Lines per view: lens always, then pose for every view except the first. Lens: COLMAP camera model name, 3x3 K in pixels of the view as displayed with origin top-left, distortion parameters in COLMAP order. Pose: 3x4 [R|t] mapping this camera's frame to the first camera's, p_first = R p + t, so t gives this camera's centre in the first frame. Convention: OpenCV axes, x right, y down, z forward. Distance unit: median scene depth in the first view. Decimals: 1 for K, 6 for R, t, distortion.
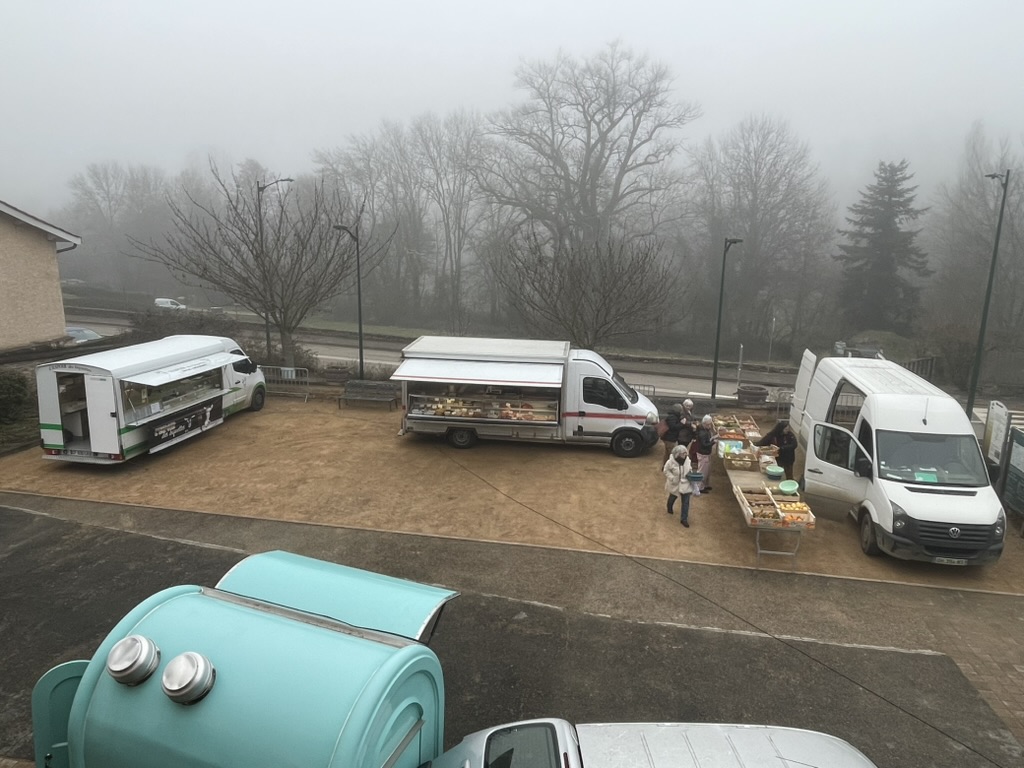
lens RADIAL K [[677.1, 0, 512.0], [0, 677.1, 384.0], [0, 0, 1]] dist [-0.000414, -0.001380]
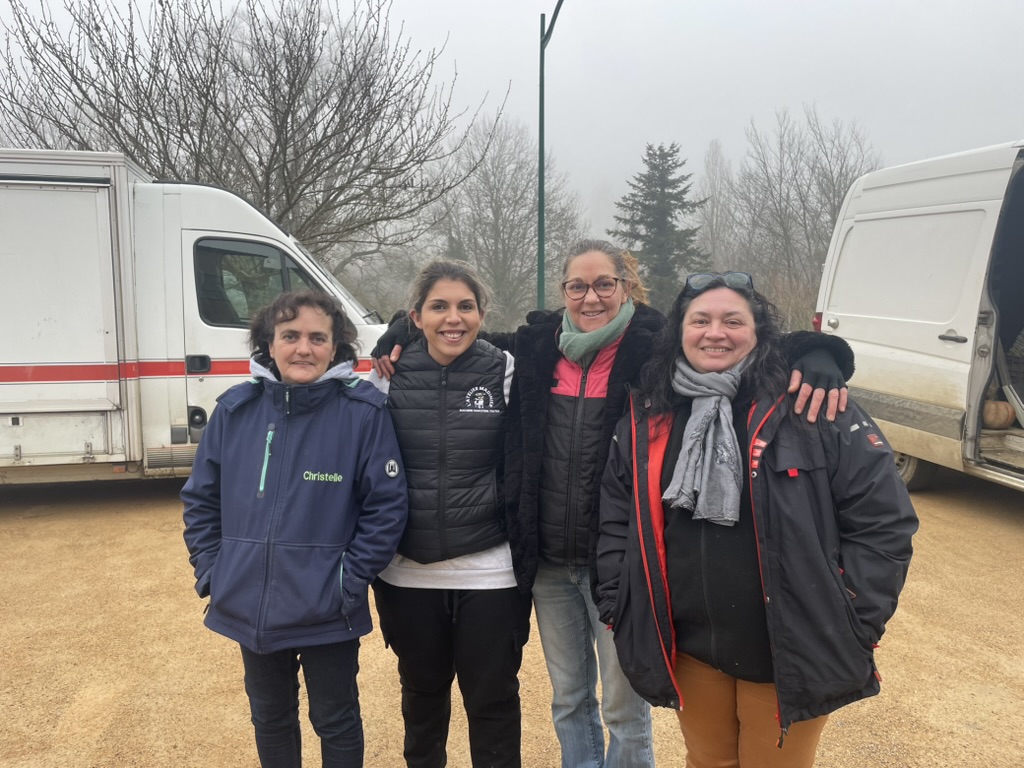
lens RADIAL K [[817.3, 0, 512.0], [0, 817.3, 384.0], [0, 0, 1]] dist [-0.002179, -0.001654]
pose [[0.934673, -0.054786, 0.351263, 0.028054], [0.089080, 0.992626, -0.082213, 0.024749], [-0.344168, 0.108133, 0.932660, 0.168291]]
